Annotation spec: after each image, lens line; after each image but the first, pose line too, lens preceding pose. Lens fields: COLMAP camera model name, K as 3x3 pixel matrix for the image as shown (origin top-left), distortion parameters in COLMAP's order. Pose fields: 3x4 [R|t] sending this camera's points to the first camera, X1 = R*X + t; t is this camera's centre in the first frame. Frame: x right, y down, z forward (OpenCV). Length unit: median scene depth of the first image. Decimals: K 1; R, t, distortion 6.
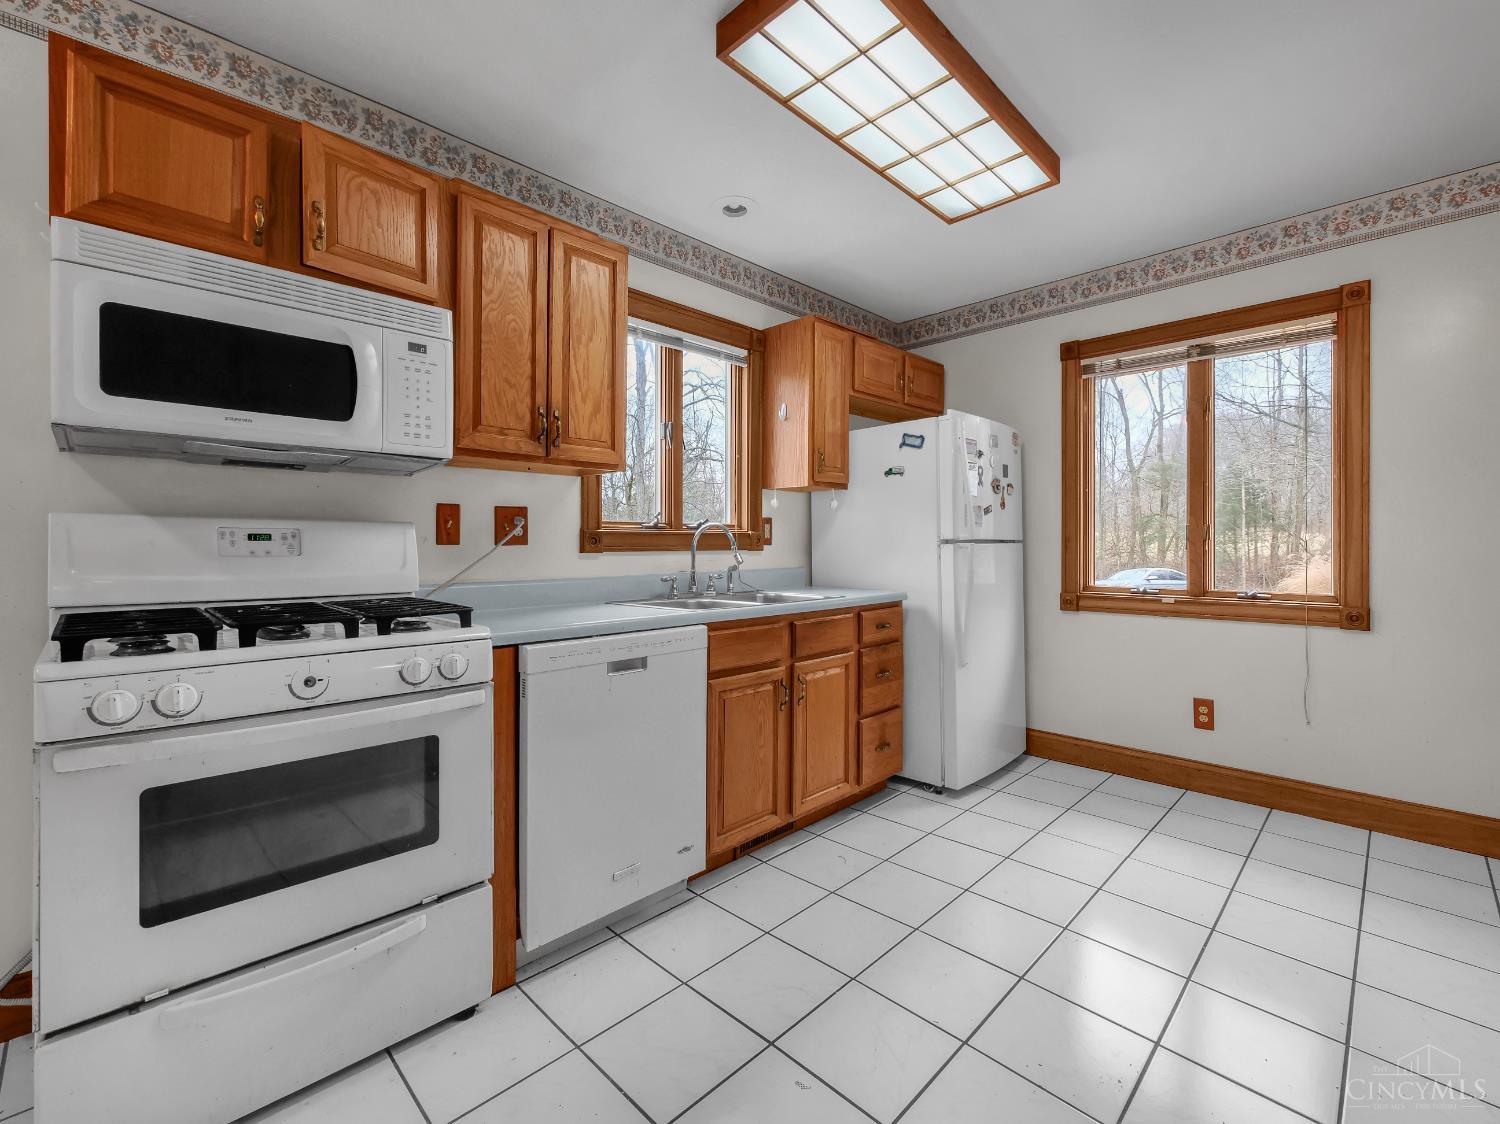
lens RADIAL K [[644.7, 0, 746.1], [0, 644.7, 556.1], [0, 0, 1]] dist [0.003680, 0.000462]
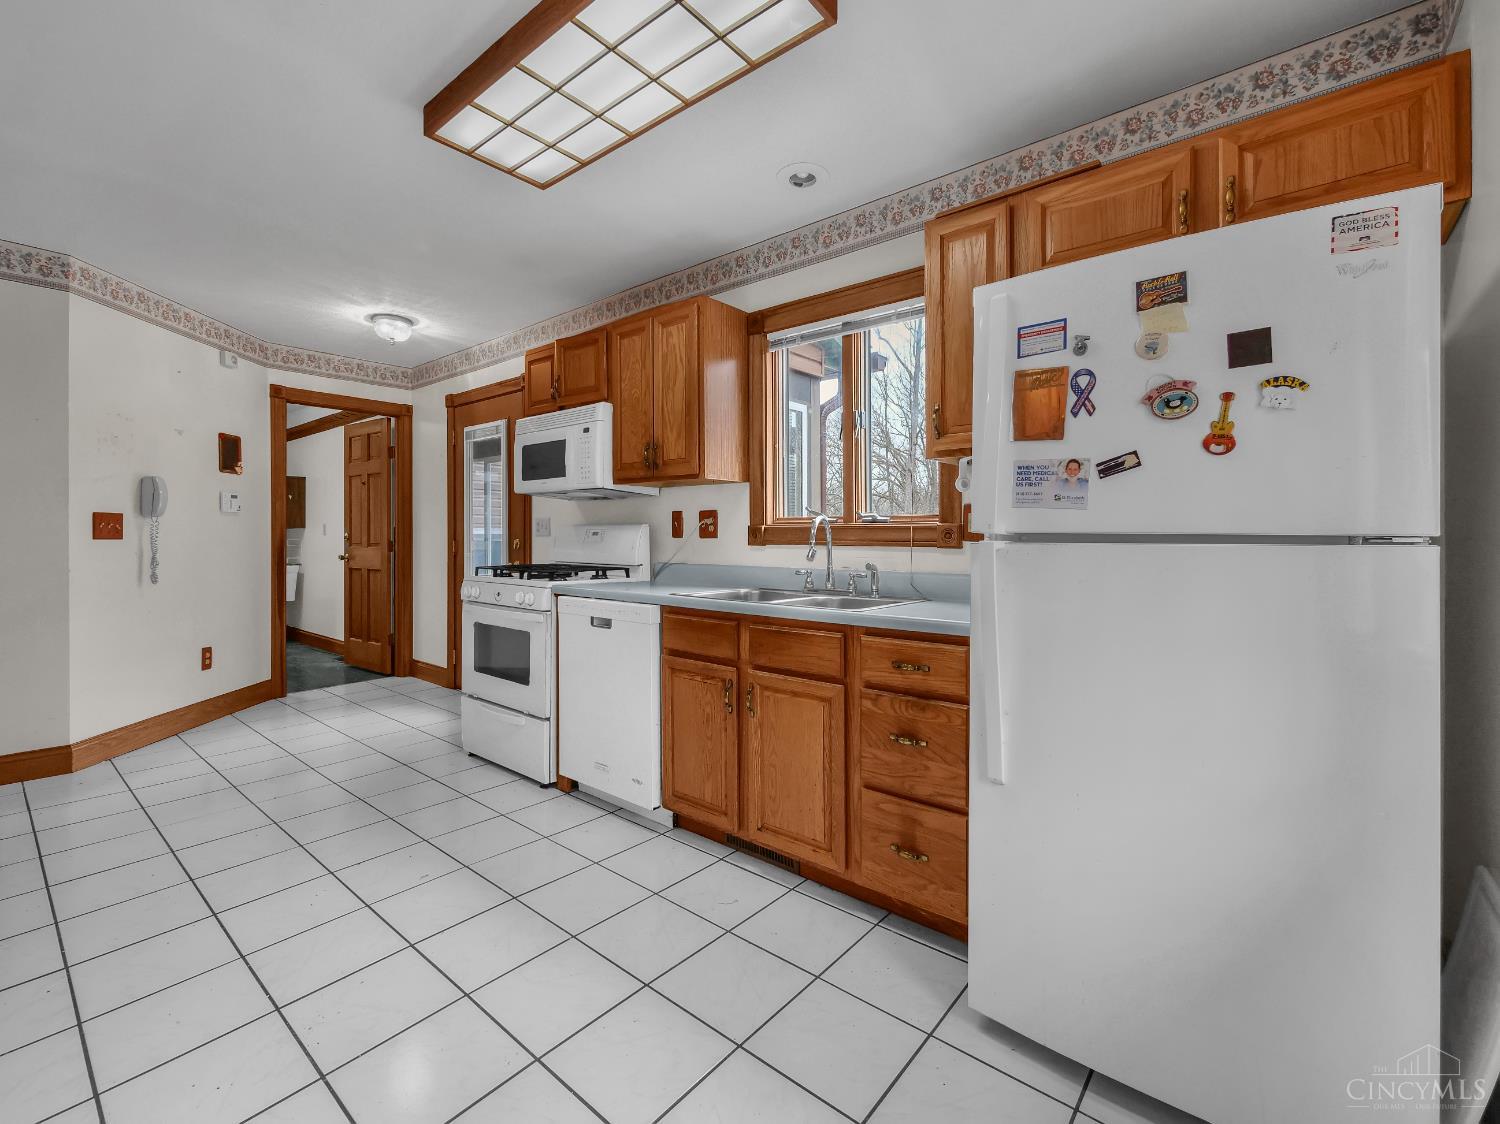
lens RADIAL K [[637.9, 0, 743.3], [0, 637.9, 545.1], [0, 0, 1]] dist [0.001583, 0.000077]
pose [[0.120338, 0.016144, -0.992602, 0.995575], [-0.021603, 0.999674, 0.013640, -0.022222], [0.992498, 0.019802, 0.120648, 0.903400]]
